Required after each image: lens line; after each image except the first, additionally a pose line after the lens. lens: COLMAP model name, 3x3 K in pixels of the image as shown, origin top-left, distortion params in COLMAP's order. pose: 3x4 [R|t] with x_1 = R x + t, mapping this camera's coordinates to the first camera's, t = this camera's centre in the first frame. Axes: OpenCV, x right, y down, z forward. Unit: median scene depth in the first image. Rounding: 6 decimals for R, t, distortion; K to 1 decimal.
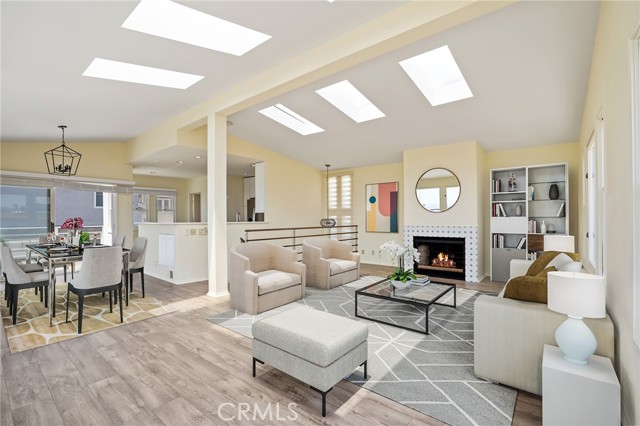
lens RADIAL K [[294.1, 0, 317.0], [0, 294.1, 214.8], [0, 0, 1]] dist [-0.000860, 0.001264]
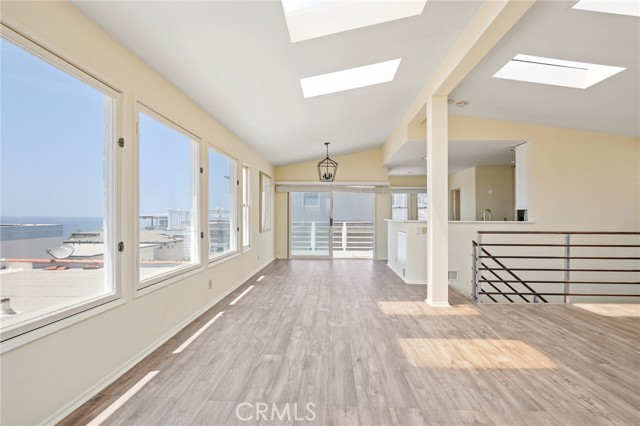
lens RADIAL K [[294.1, 0, 323.2], [0, 294.1, 212.5], [0, 0, 1]] dist [-0.000860, 0.001264]
pose [[0.619712, -0.001115, -0.784828, 0.137696], [0.000351, 0.999999, -0.001143, 0.001946], [0.784829, 0.000433, 0.619712, 0.199784]]
